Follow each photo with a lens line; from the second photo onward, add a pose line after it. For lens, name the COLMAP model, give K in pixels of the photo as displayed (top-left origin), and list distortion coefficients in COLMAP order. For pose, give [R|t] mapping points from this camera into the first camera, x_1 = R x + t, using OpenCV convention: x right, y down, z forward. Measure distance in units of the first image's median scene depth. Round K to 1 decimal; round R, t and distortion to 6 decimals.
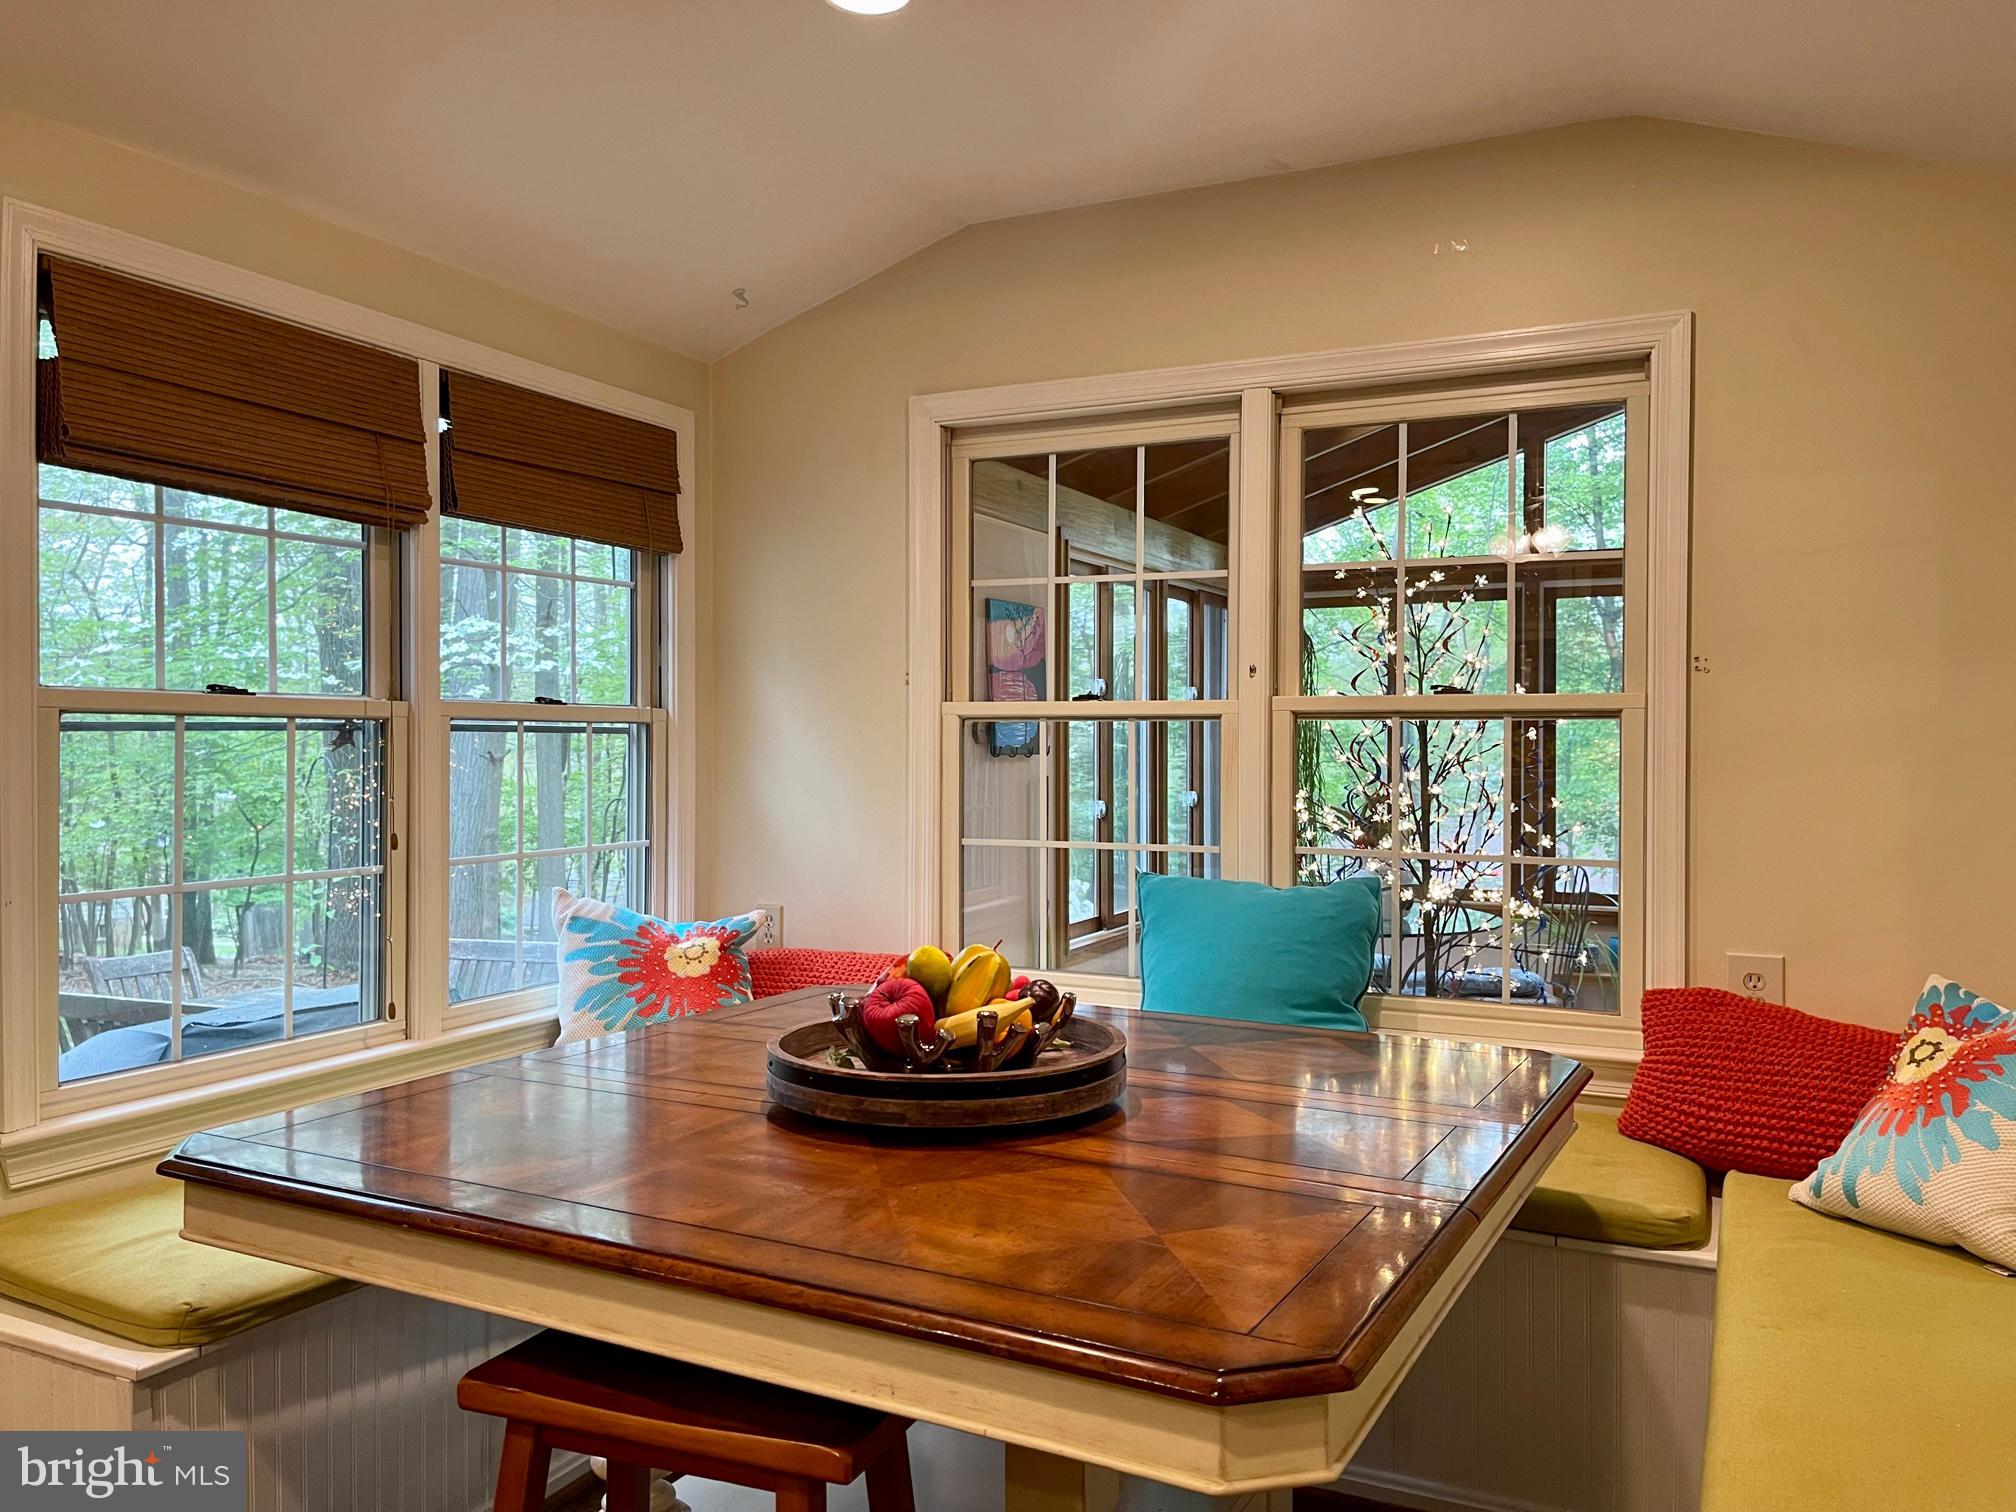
lens RADIAL K [[1543.9, 0, 1008.1], [0, 1543.9, 746.7], [0, 0, 1]] dist [0.052477, -0.071731]
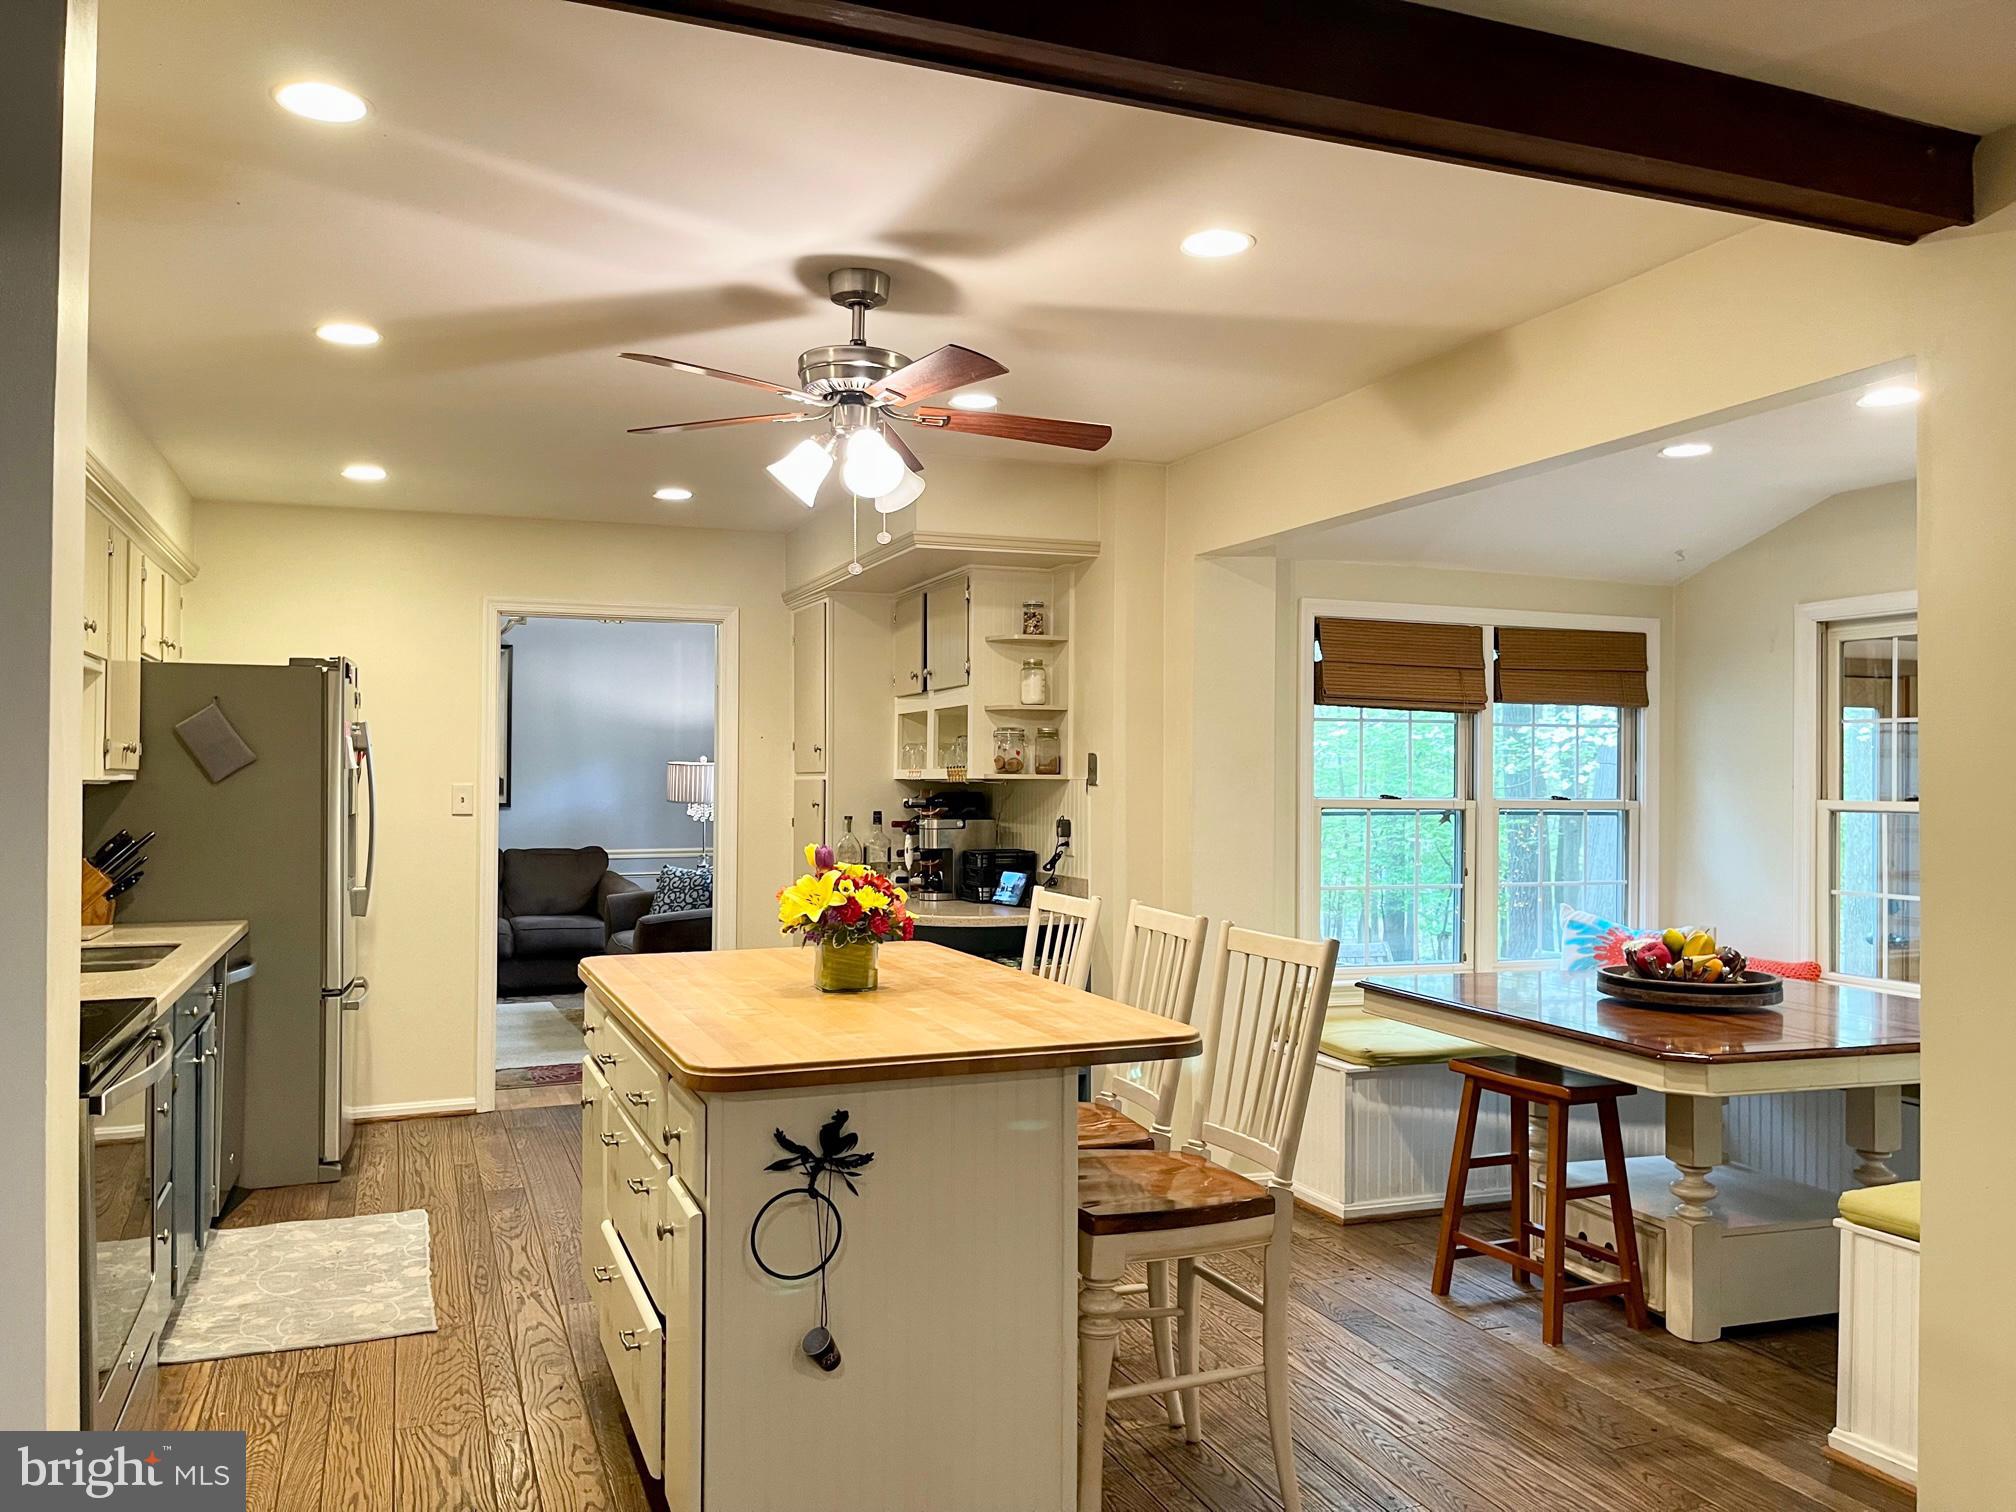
lens RADIAL K [[1543.9, 0, 987.9], [0, 1543.9, 771.2], [0, 0, 1]] dist [0.052477, -0.071731]
pose [[0.733385, 0.000880, -0.679813, 0.471834], [-0.010657, 0.999891, -0.010202, -0.038453], [0.679730, 0.014727, 0.733314, -0.816072]]
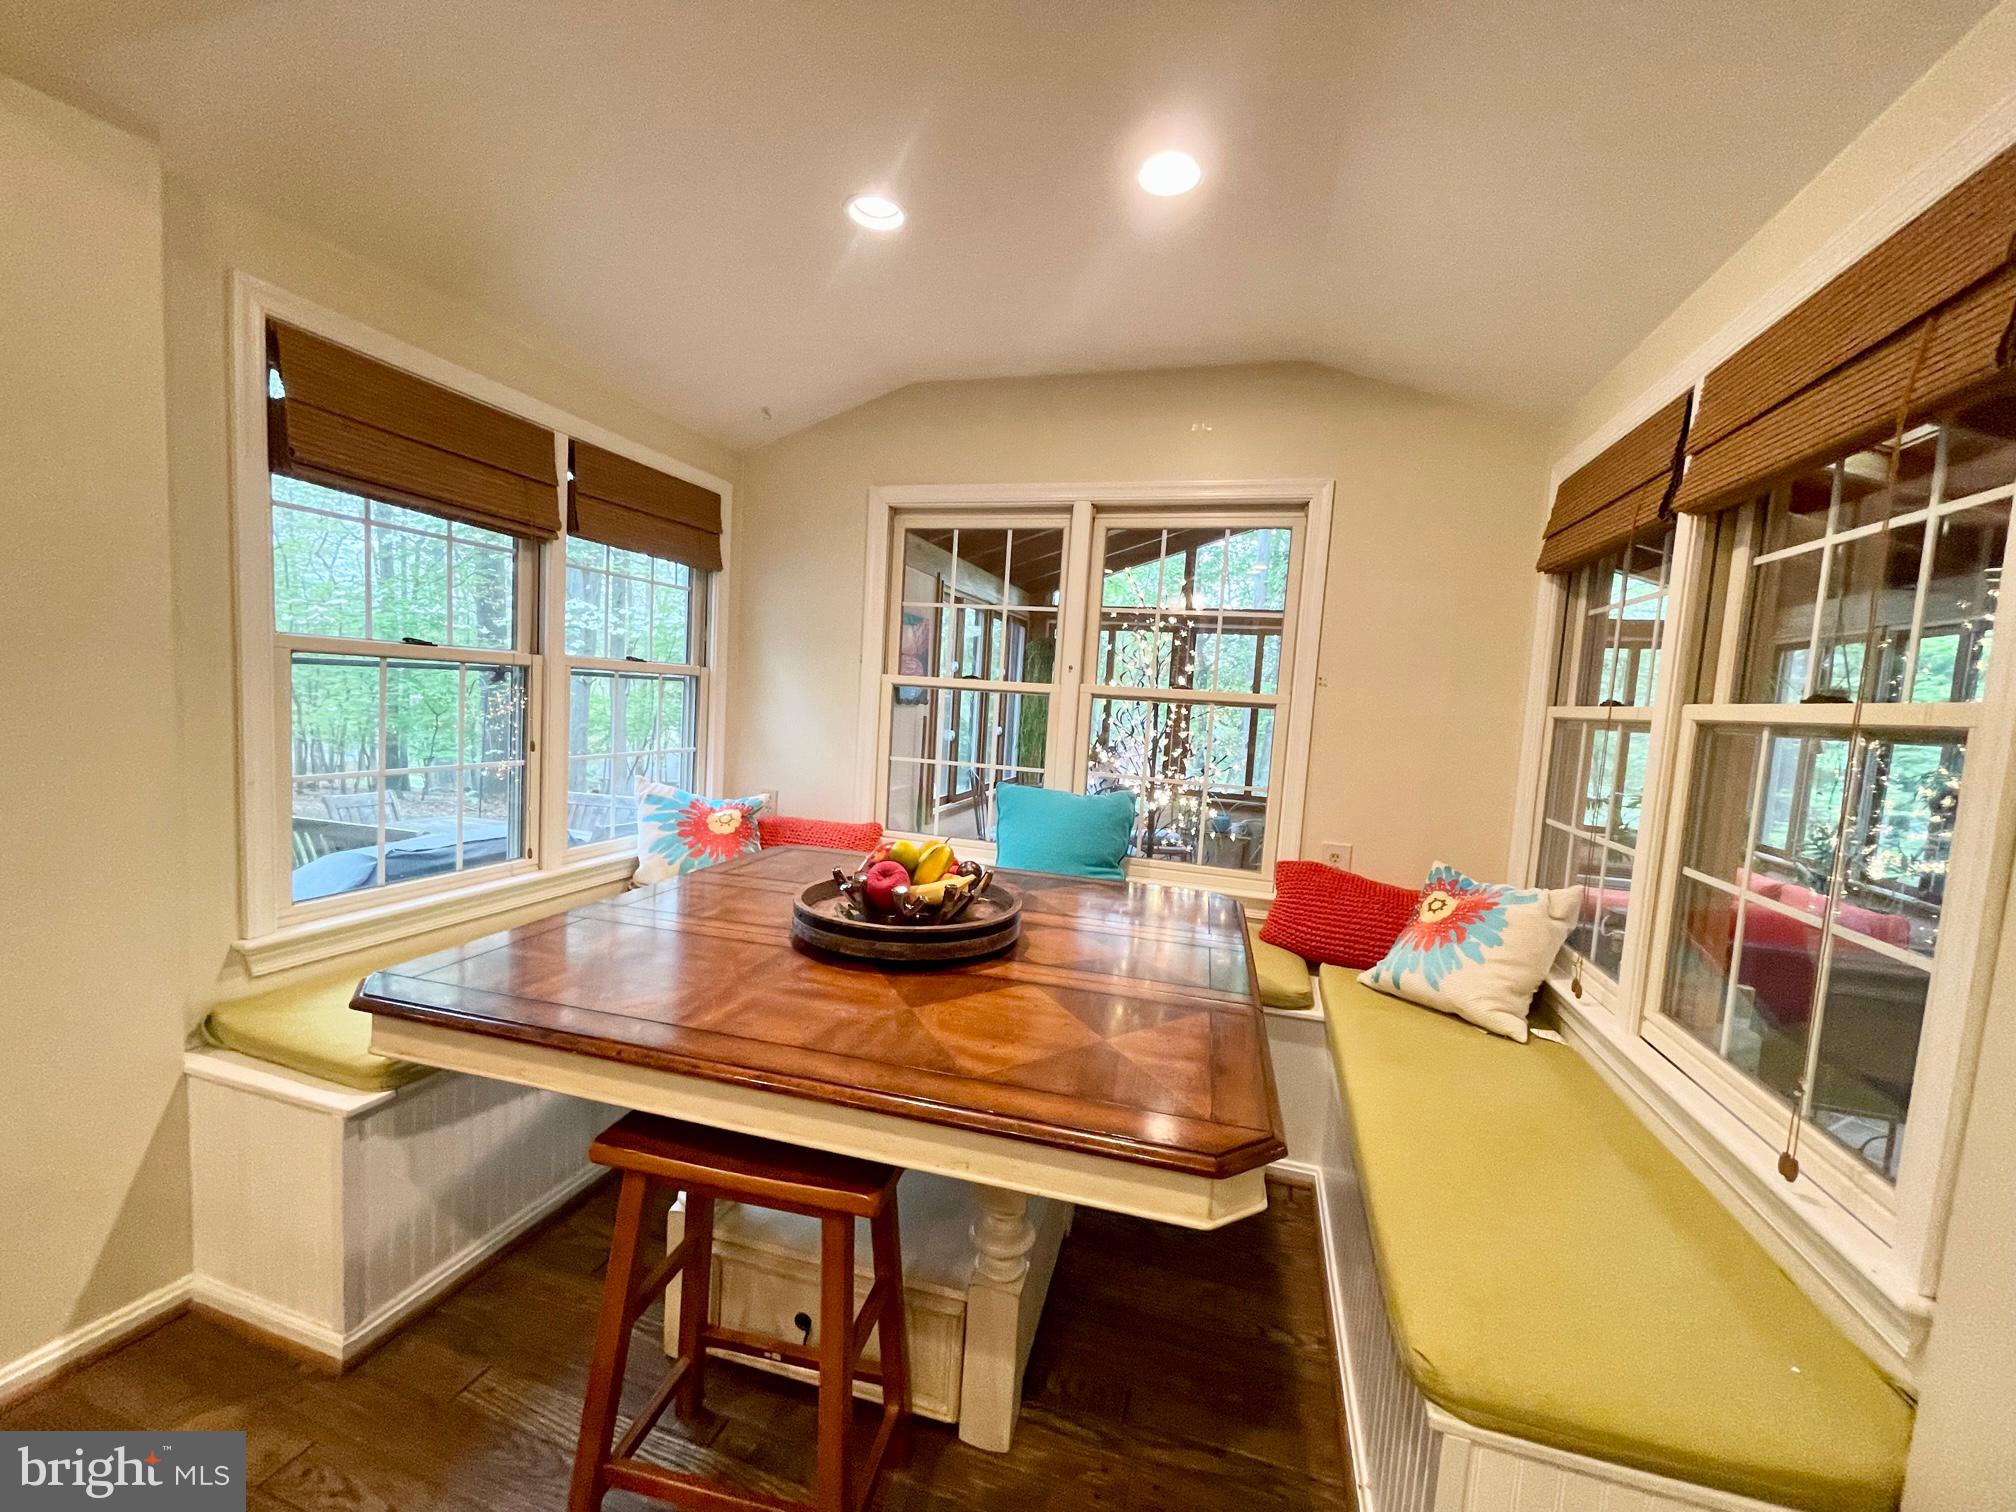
lens RADIAL K [[821.1, 0, 1004.3], [0, 821.1, 762.1], [0, 0, 1]] dist [-0.000592, -0.001198]
pose [[0.986746, 0.043933, 0.156214, -0.053617], [-0.056801, 0.995264, 0.078890, -0.013772], [-0.152008, -0.086717, 0.984568, 0.111054]]
